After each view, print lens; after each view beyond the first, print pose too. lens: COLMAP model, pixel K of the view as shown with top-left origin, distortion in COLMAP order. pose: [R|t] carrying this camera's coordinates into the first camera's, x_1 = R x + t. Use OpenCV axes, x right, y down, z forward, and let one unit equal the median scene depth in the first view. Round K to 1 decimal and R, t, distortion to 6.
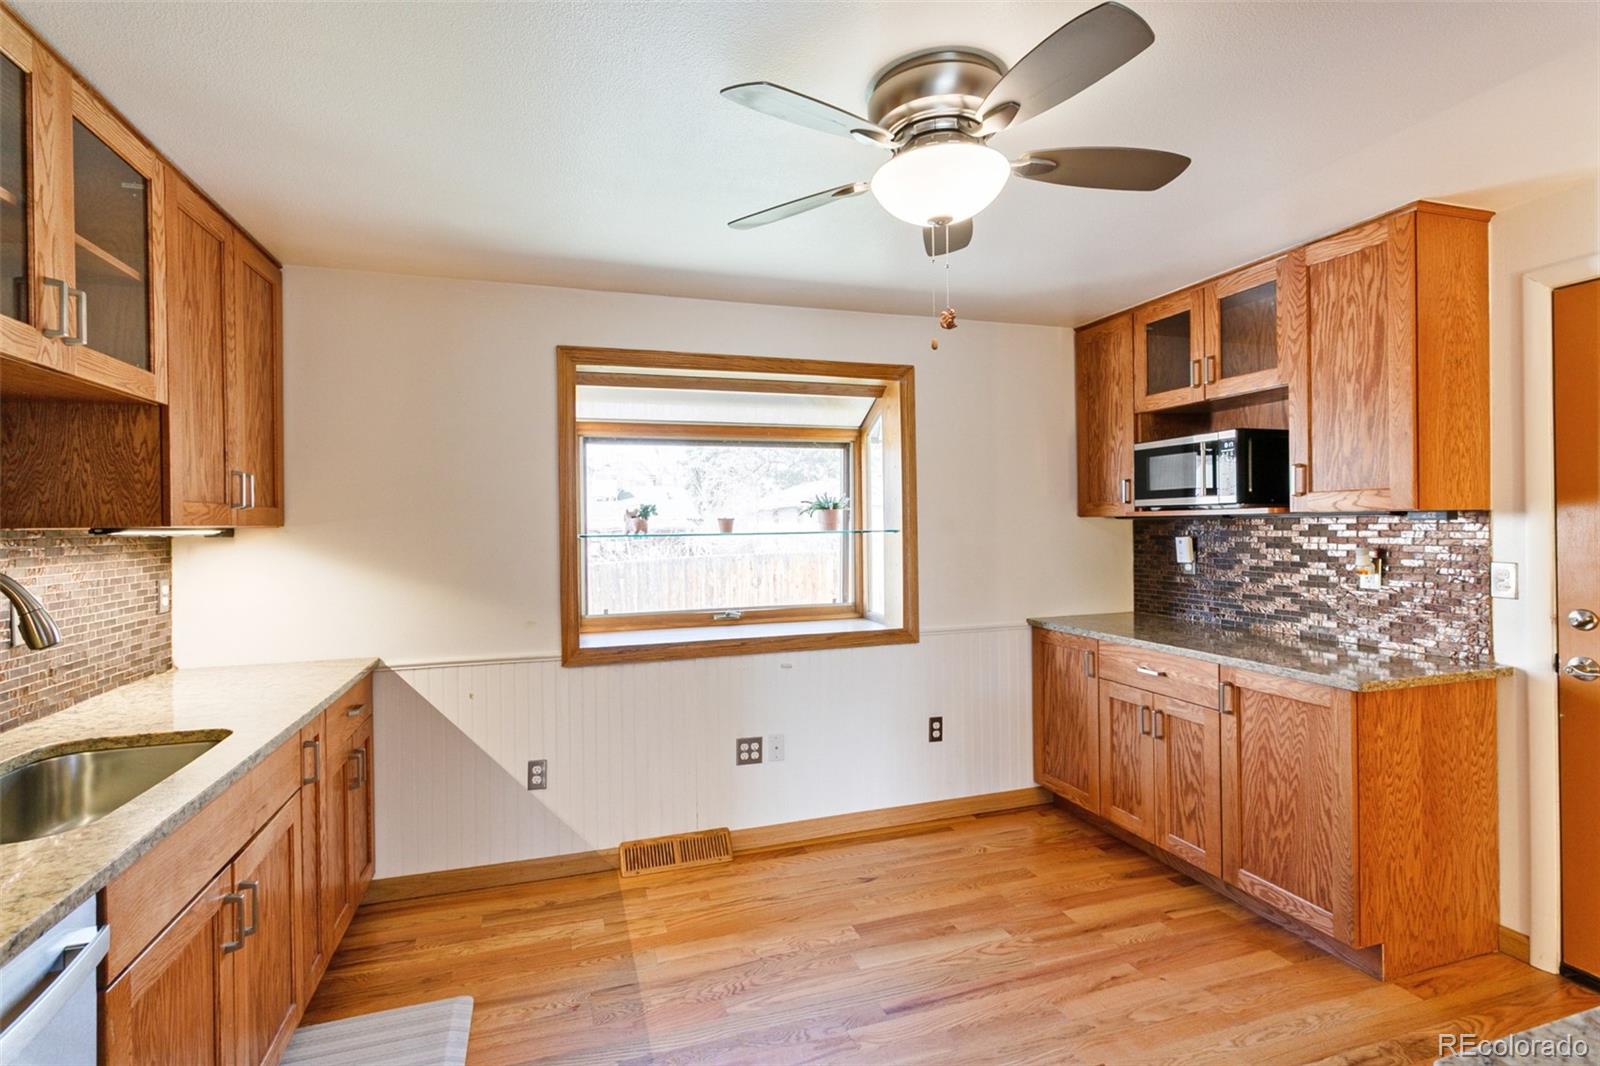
lens RADIAL K [[764.2, 0, 787.9], [0, 764.2, 532.7], [0, 0, 1]] dist [0.004866, -0.000062]
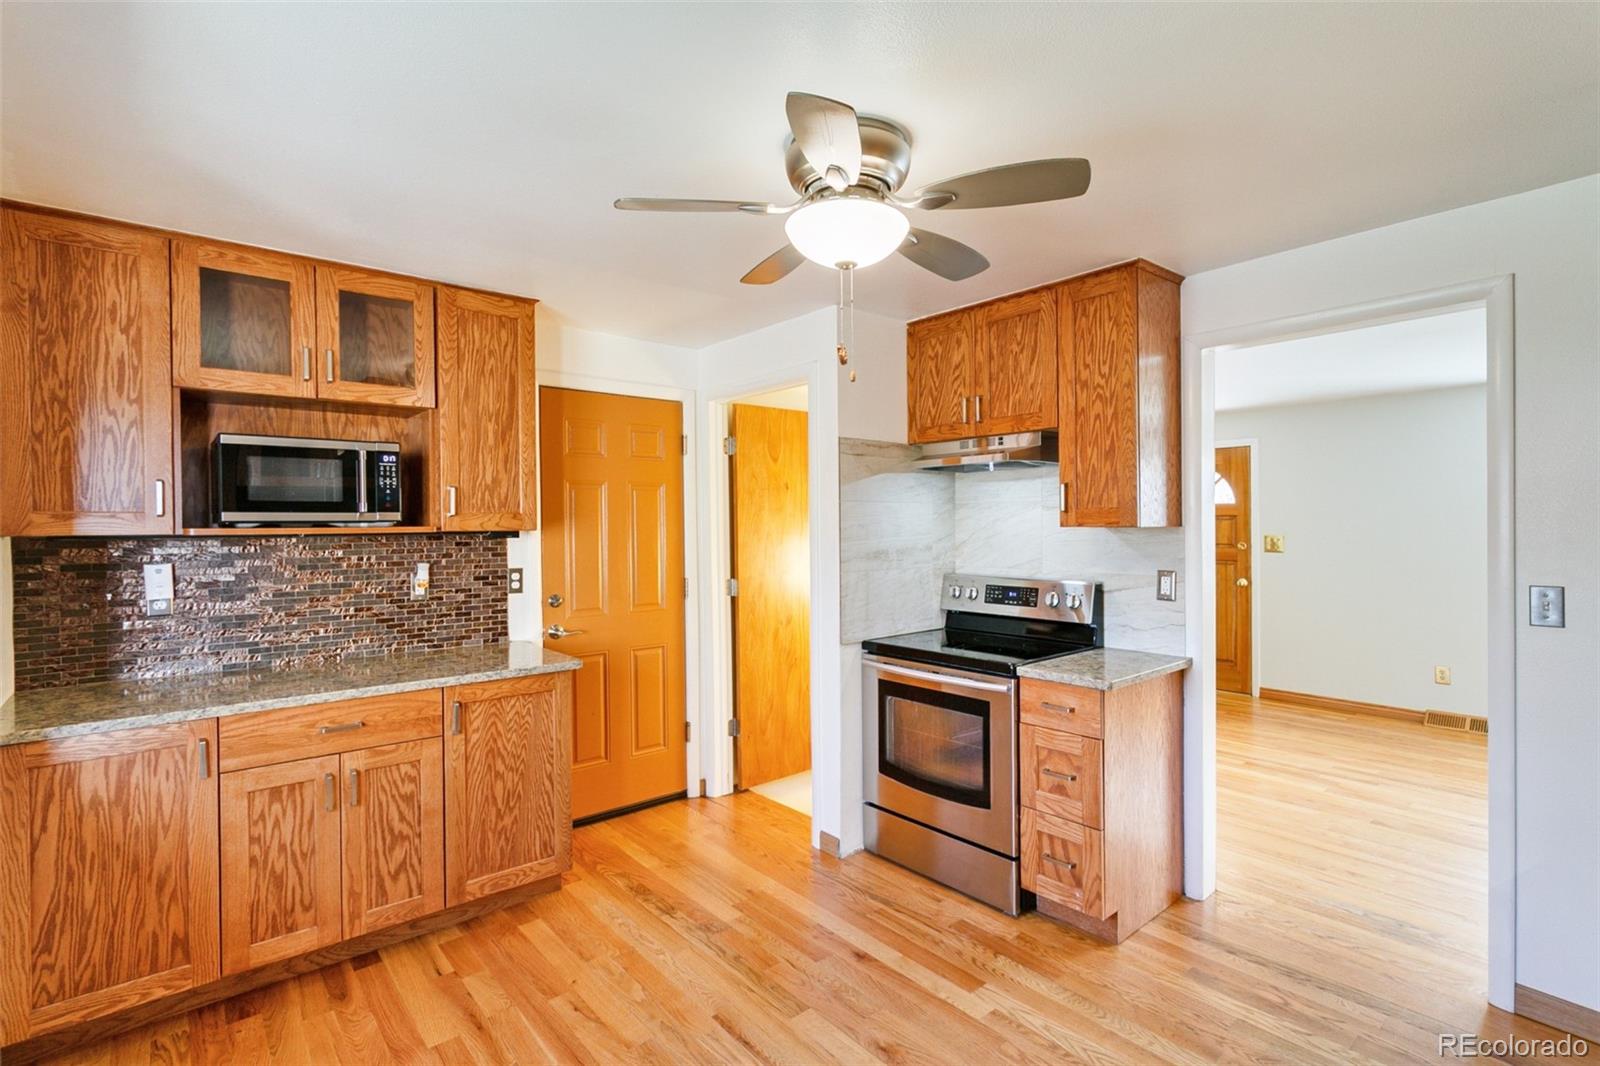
lens RADIAL K [[764.2, 0, 788.6], [0, 764.2, 531.7], [0, 0, 1]] dist [0.004866, -0.000062]
pose [[-0.376917, 0.002701, 0.926243, -0.484322], [0.019794, 0.999791, 0.005139, -0.021504], [-0.926035, 0.020271, -0.376892, 0.924637]]
